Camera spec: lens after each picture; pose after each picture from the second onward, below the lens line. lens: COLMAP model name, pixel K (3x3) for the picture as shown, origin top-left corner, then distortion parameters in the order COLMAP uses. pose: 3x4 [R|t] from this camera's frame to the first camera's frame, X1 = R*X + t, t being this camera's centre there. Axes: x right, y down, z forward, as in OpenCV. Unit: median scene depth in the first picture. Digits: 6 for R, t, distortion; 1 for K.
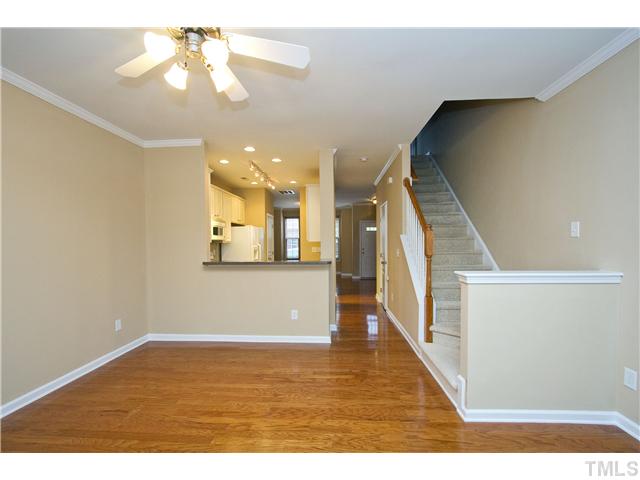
lens RADIAL K [[303.4, 0, 311.5], [0, 303.4, 243.6], [0, 0, 1]] dist [-0.001036, 0.000149]
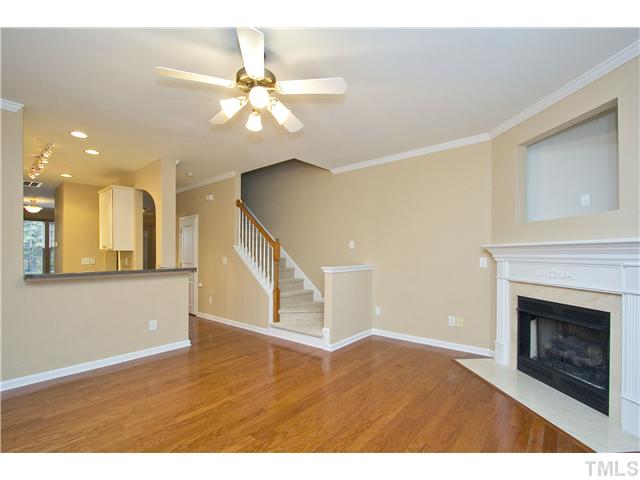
lens RADIAL K [[301.3, 0, 322.7], [0, 301.3, 253.7], [0, 0, 1]] dist [0.000334, -0.000040]
pose [[0.582263, 0.005098, 0.812985, -0.641186], [0.000375, 0.999979, -0.006539, 0.016440], [-0.813001, 0.004112, 0.582248, 0.005573]]
